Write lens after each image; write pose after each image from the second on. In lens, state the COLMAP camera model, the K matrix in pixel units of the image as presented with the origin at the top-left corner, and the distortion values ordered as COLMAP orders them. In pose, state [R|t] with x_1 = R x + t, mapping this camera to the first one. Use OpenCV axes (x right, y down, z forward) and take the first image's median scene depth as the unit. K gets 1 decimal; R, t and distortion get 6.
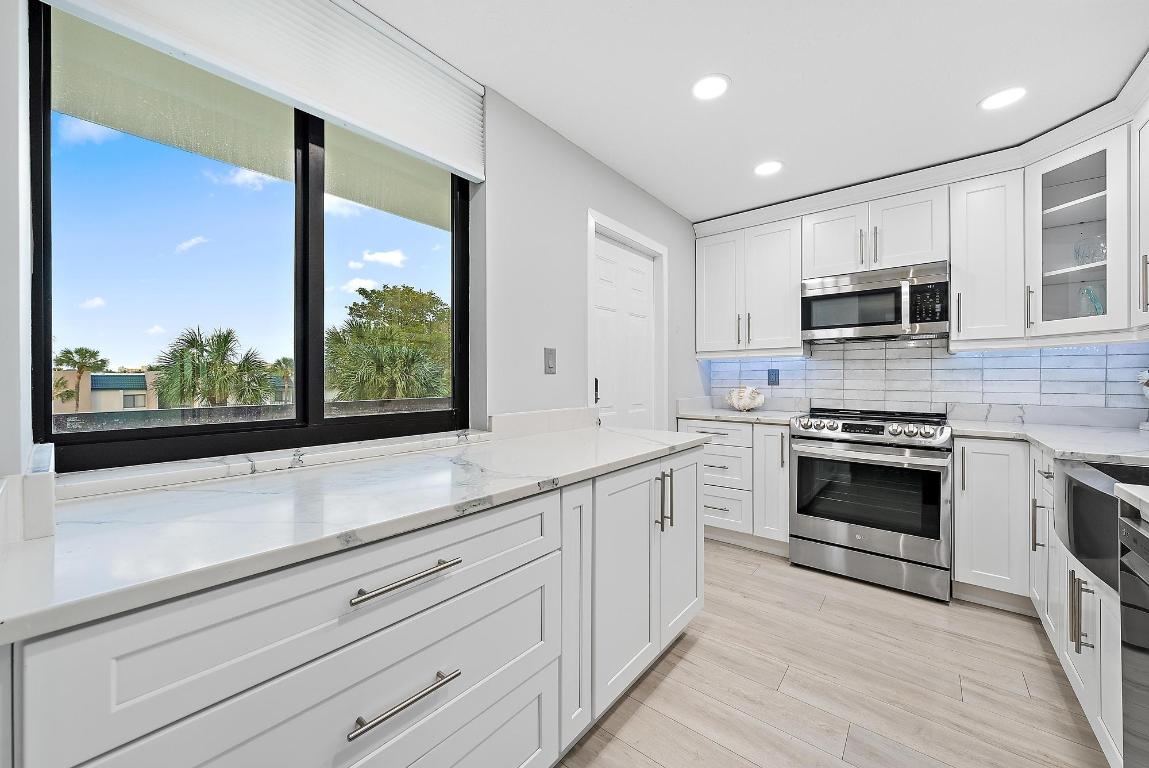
lens RADIAL K [[434.7, 0, 575.0], [0, 434.7, 380.1], [0, 0, 1]] dist [0.000250, -0.000121]
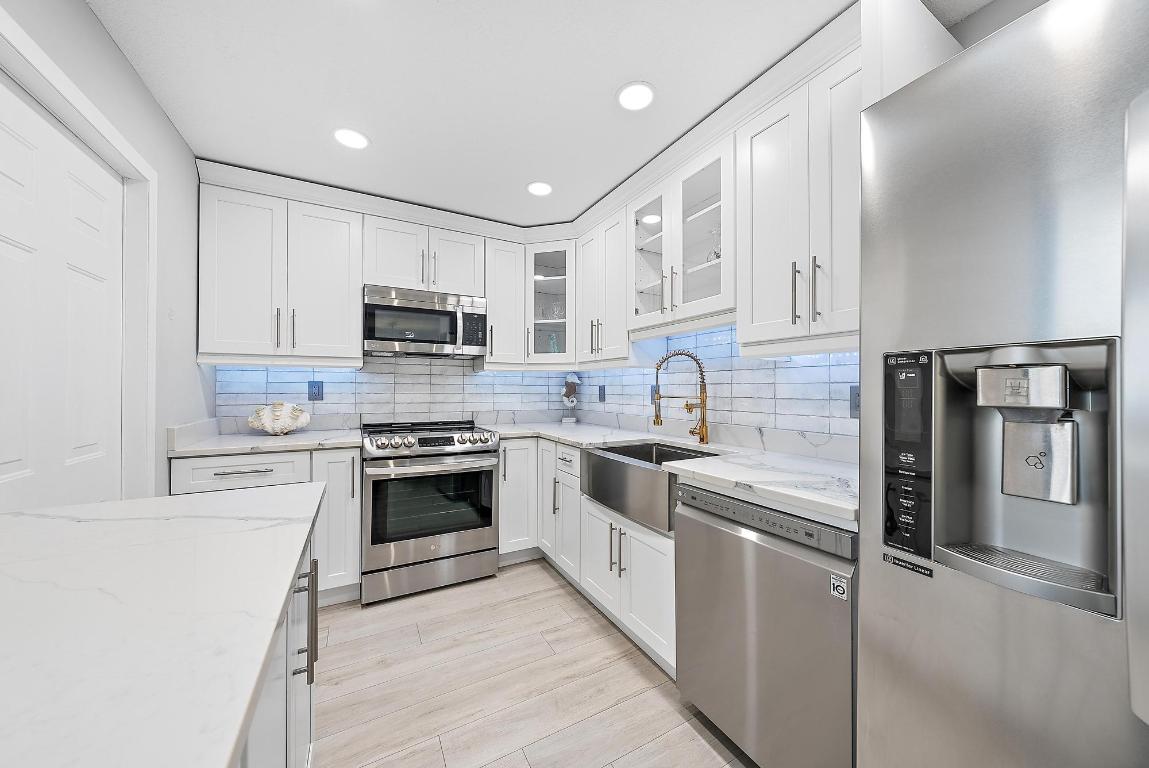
lens RADIAL K [[394.3, 0, 581.1], [0, 394.3, 386.3], [0, 0, 1]] dist [0.000545, 0.000046]
pose [[0.364320, 0.007040, 0.931247, -0.084458], [-0.000494, 0.999973, -0.007367, -0.012651], [-0.931274, 0.002224, 0.364313, 0.307313]]
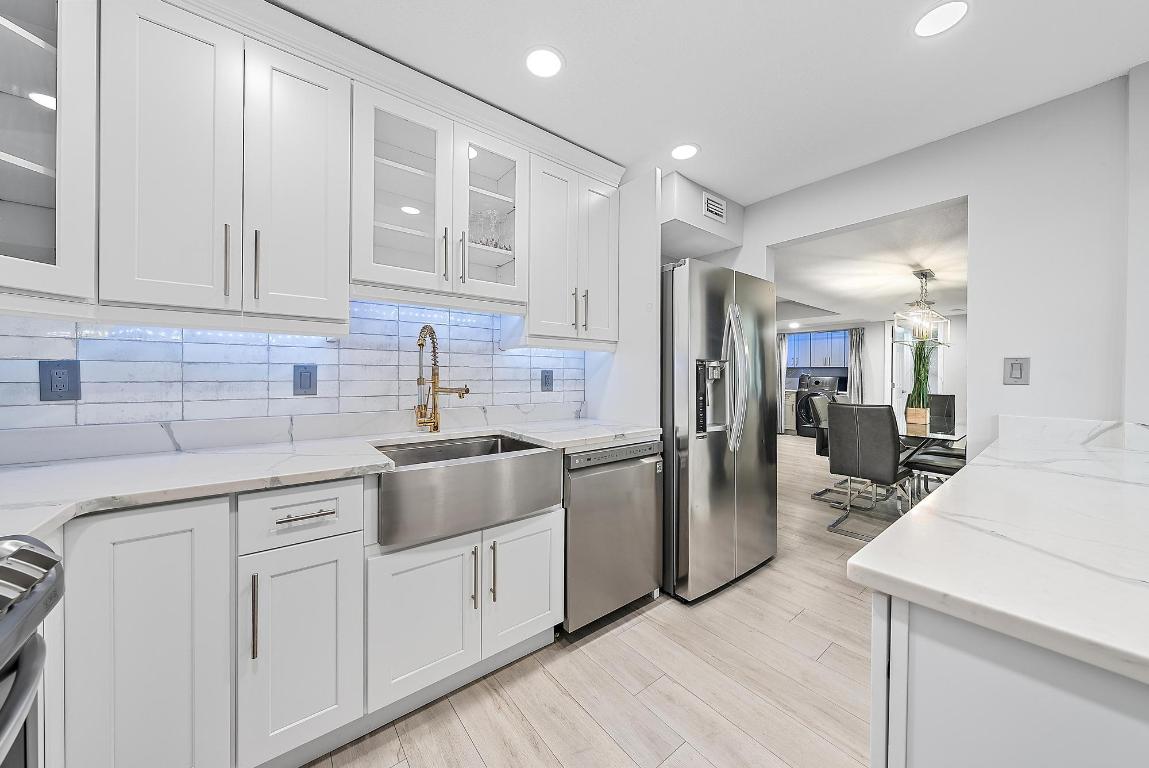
lens RADIAL K [[394.3, 0, 579.1], [0, 394.3, 371.7], [0, 0, 1]] dist [0.000545, 0.000046]
pose [[-0.975945, -0.004455, 0.217973, 0.334589], [-0.005530, 0.999975, -0.004323, -0.011311], [-0.217949, -0.005424, -0.975945, 1.009120]]
